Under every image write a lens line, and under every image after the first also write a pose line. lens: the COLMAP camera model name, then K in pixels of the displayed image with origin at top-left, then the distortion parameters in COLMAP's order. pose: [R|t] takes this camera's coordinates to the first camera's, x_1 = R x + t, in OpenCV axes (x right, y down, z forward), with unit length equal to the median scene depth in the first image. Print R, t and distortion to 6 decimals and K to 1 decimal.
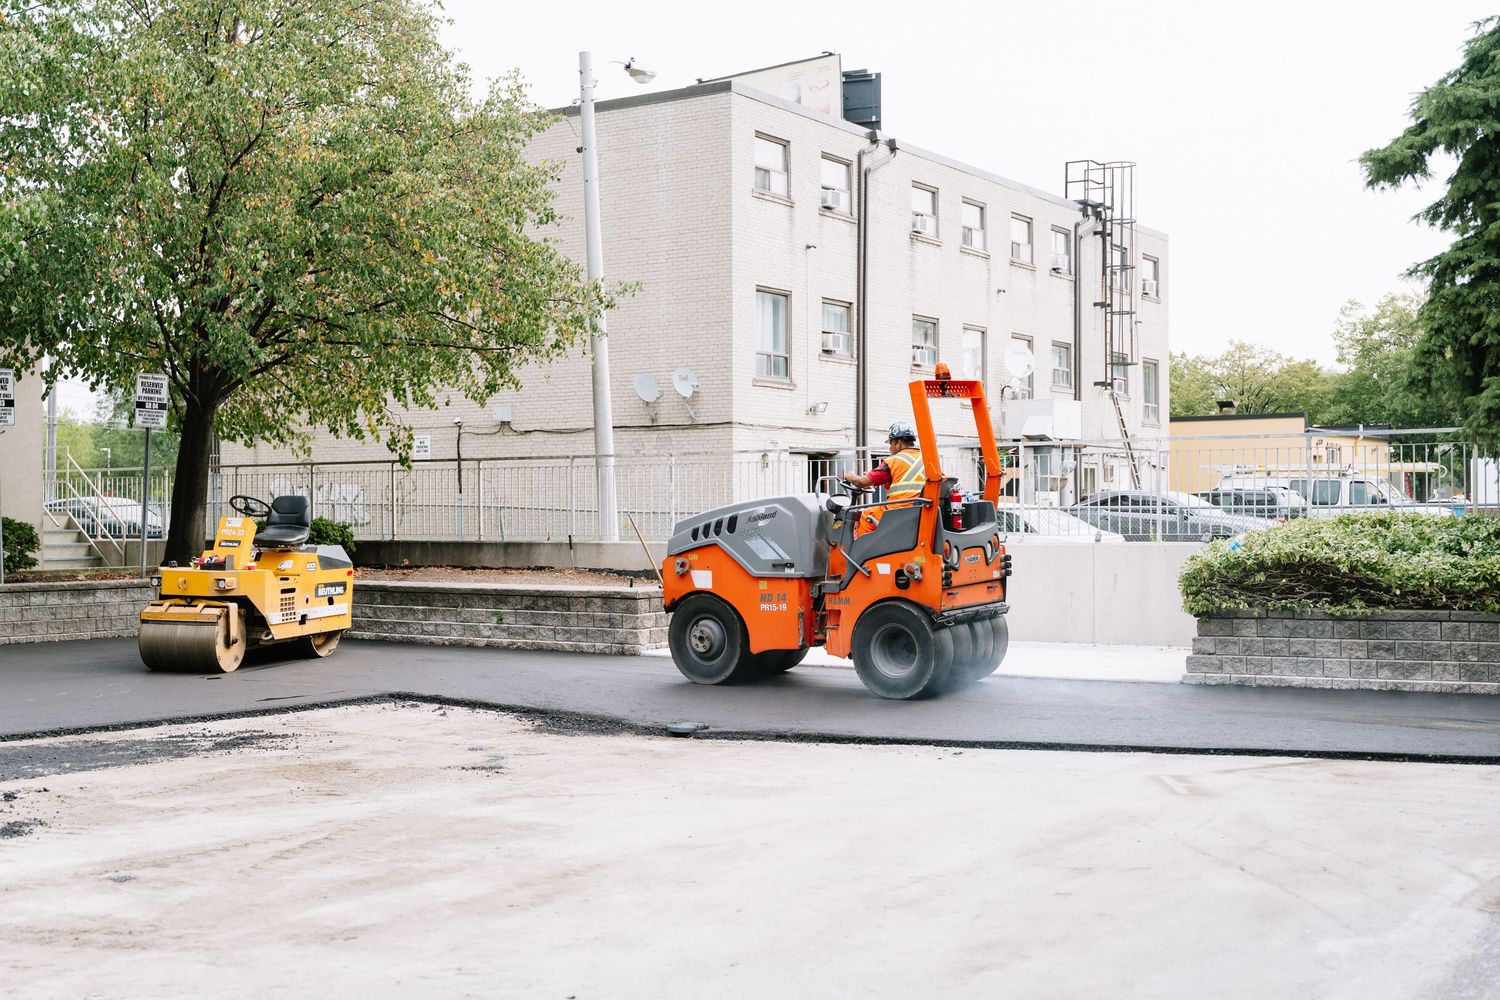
lens RADIAL K [[1828.2, 0, 748.9], [0, 1828.2, 504.3], [0, 0, 1]] dist [0.007321, 0.021675]
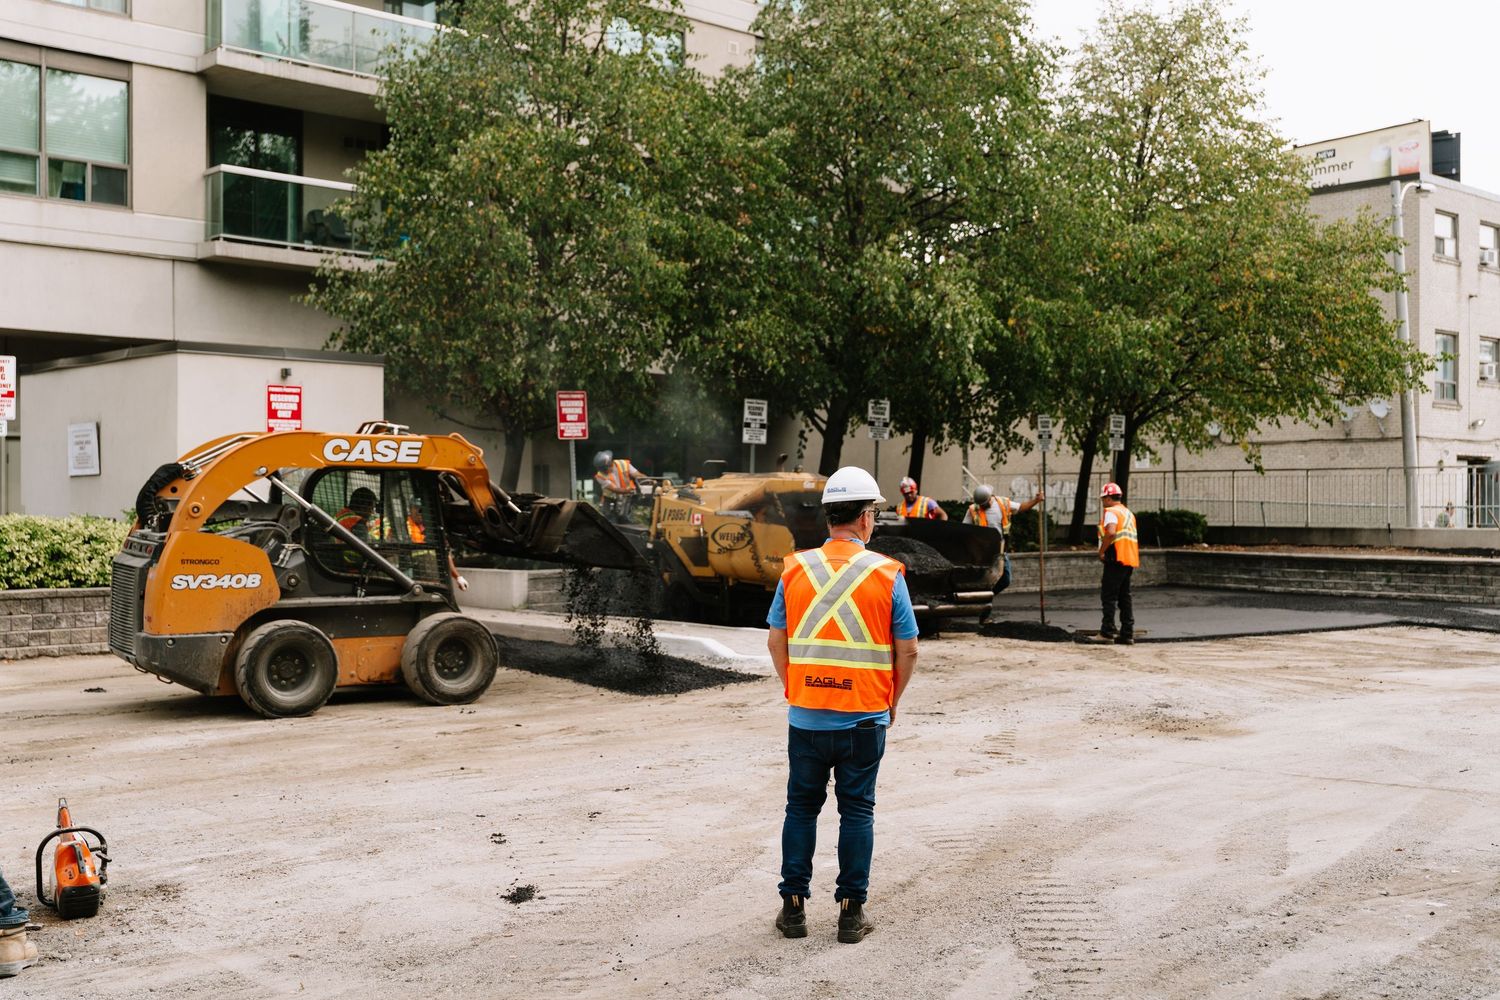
lens RADIAL K [[1648.9, 0, 749.7], [0, 1648.9, 501.7], [0, 0, 1]] dist [0.008553, 0.002462]
pose [[0.967561, 0.003755, -0.252609, -0.171519], [-0.002613, 0.999985, 0.004859, -0.003274], [0.252624, -0.004042, 0.967556, -0.247780]]
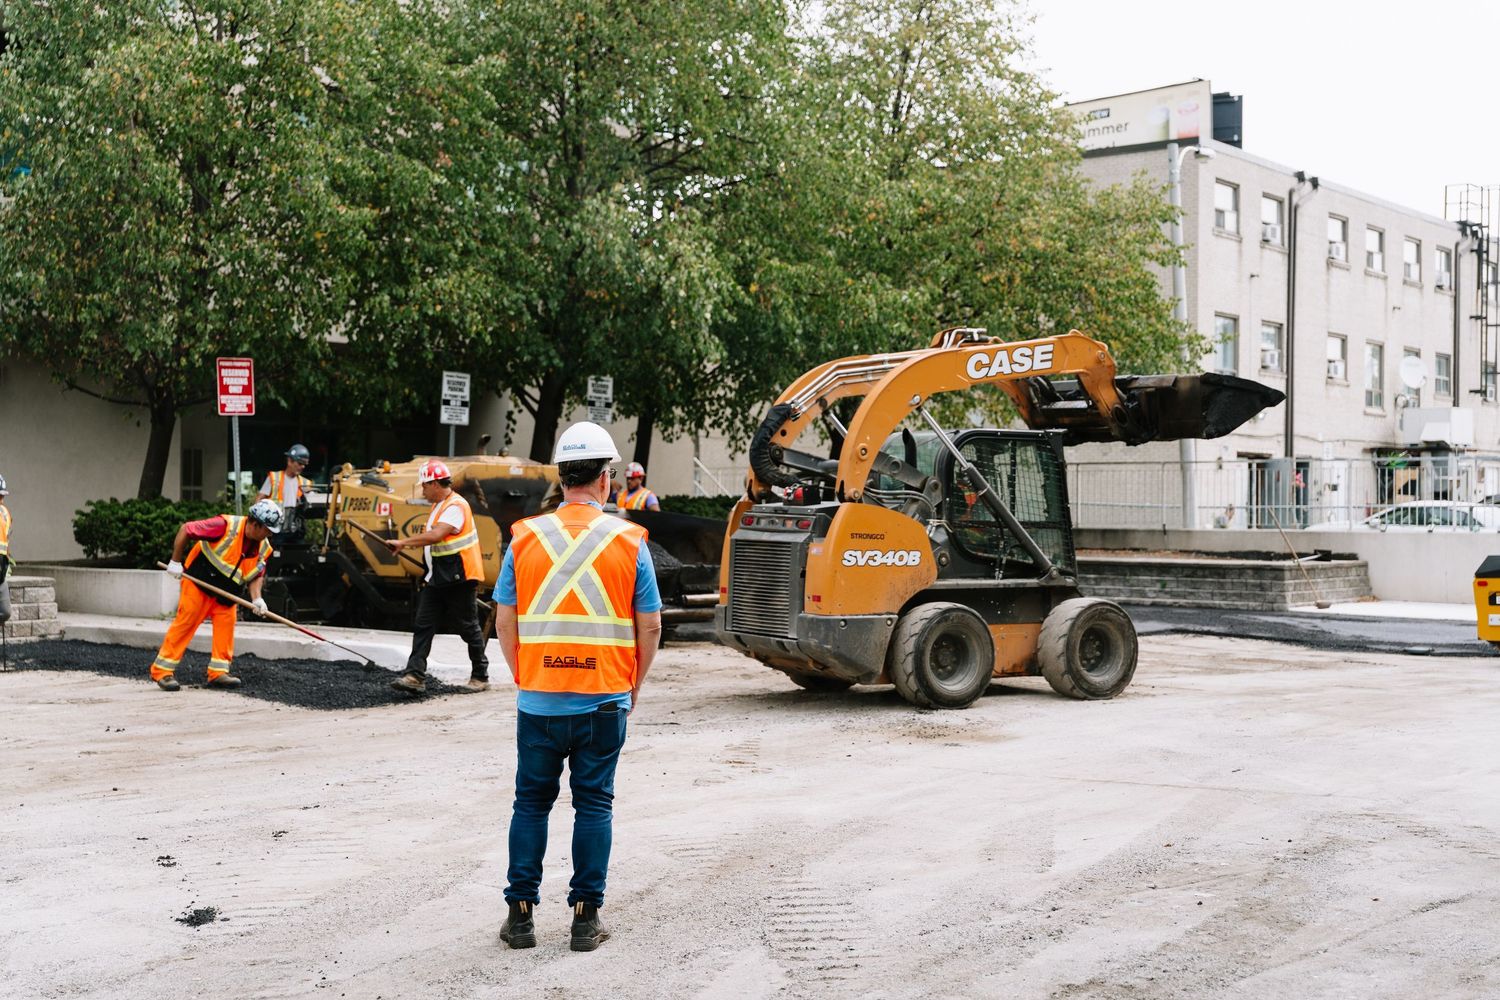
lens RADIAL K [[1942.3, 0, 750.5], [0, 1942.3, 498.7], [0, 0, 1]] dist [0.035710, -0.028939]
pose [[0.995315, 0.009270, -0.096245, -0.172021], [-0.009268, 0.999957, 0.000465, 0.000931], [0.096245, 0.000429, 0.995358, -0.259141]]
